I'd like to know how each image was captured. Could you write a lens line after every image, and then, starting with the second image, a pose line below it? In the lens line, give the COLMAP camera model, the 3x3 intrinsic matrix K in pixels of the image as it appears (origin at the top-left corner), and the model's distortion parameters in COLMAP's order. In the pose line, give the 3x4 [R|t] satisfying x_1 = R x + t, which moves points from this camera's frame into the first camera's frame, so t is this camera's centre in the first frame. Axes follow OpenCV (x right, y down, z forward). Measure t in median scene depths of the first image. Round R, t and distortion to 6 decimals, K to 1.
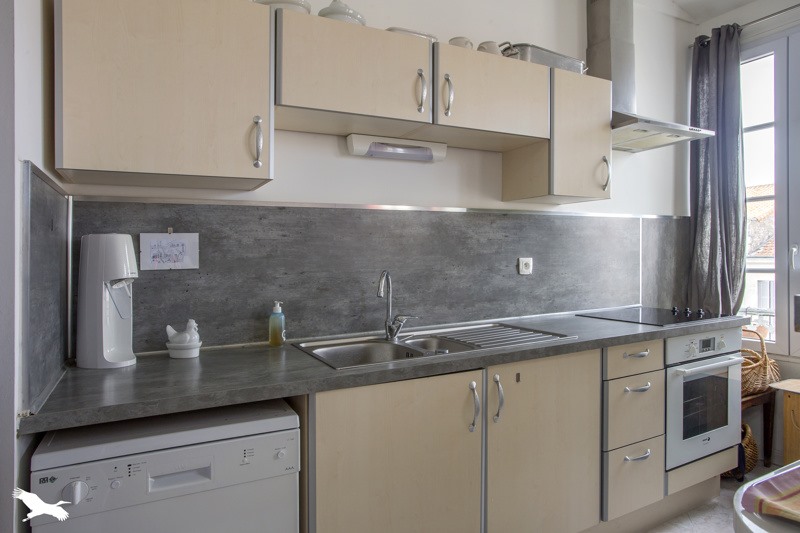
lens RADIAL K [[507.1, 0, 445.2], [0, 507.1, 247.0], [0, 0, 1]] dist [-0.006976, -0.000225]
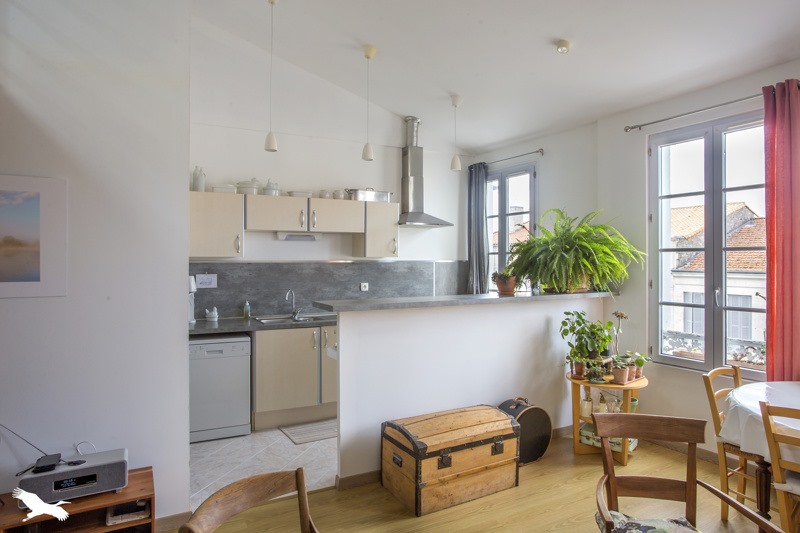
lens RADIAL K [[507.1, 0, 398.6], [0, 507.1, 268.4], [0, 0, 1]] dist [-0.006976, -0.000225]
pose [[0.996637, 0.015023, -0.080550, 0.612363], [-0.012336, 0.999354, 0.033743, -0.146568], [0.081005, -0.032636, 0.996179, -1.425622]]
